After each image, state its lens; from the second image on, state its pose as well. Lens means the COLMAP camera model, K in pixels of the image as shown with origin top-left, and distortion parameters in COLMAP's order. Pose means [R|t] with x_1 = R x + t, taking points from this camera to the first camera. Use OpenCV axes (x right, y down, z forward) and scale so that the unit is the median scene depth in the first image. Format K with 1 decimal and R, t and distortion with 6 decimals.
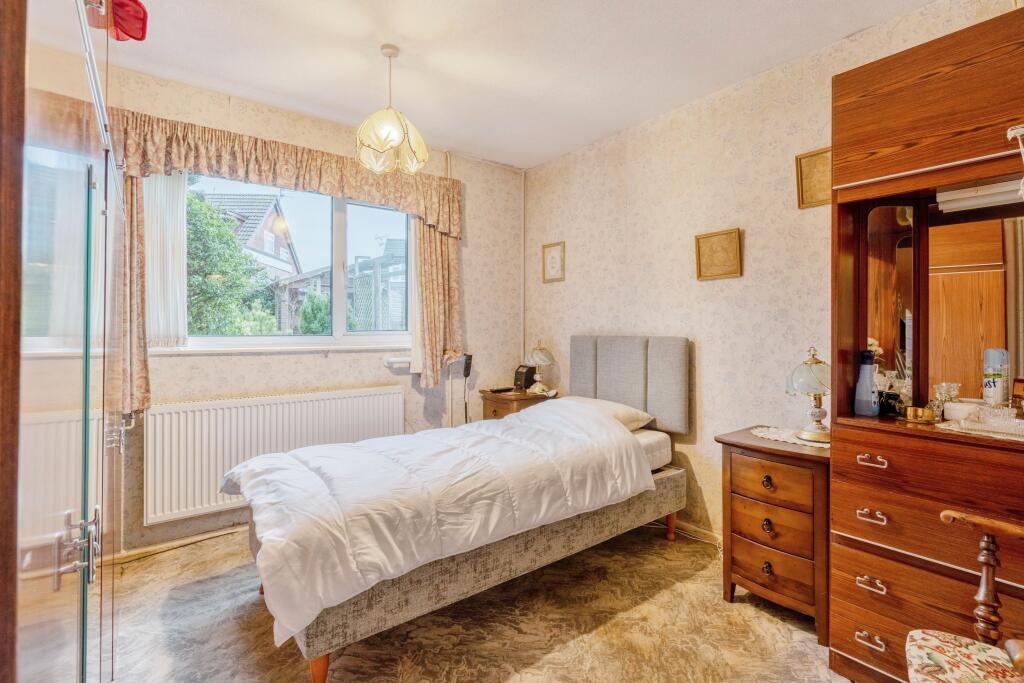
lens RADIAL K [[488.7, 0, 513.5], [0, 488.7, 328.3], [0, 0, 1]] dist [-0.001379, -0.000076]
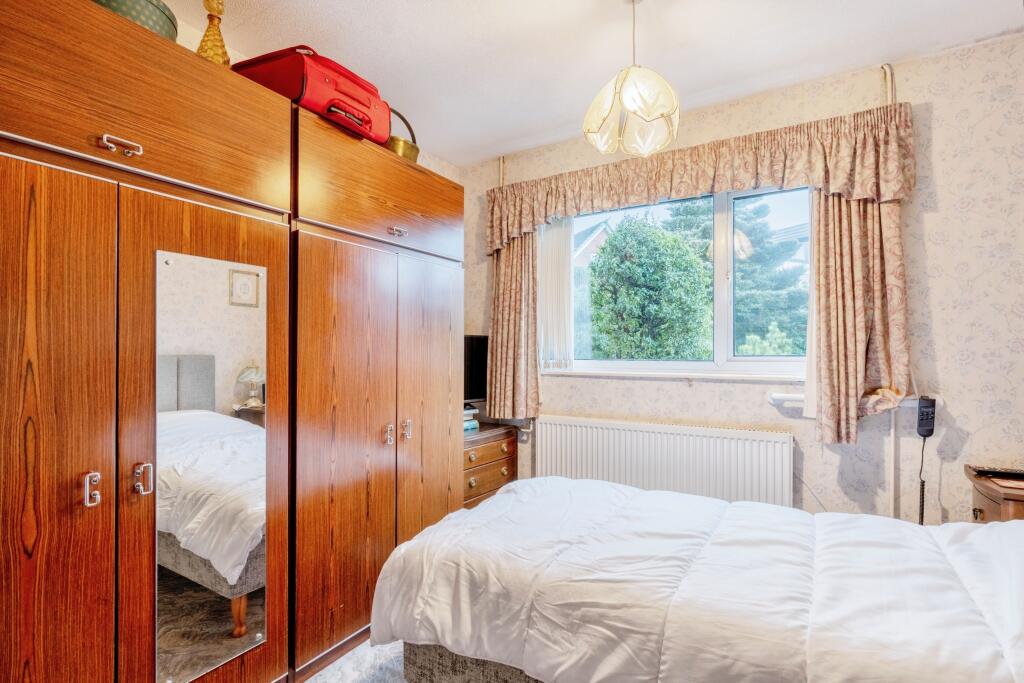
lens RADIAL K [[471.3, 0, 513.1], [0, 471.3, 354.7], [0, 0, 1]] dist [-0.004630, -0.000312]
pose [[0.386865, 0.004213, -0.922127, 0.246121], [-0.000094, 0.999990, 0.004529, 0.000206], [0.922136, -0.001666, 0.386862, 0.364516]]
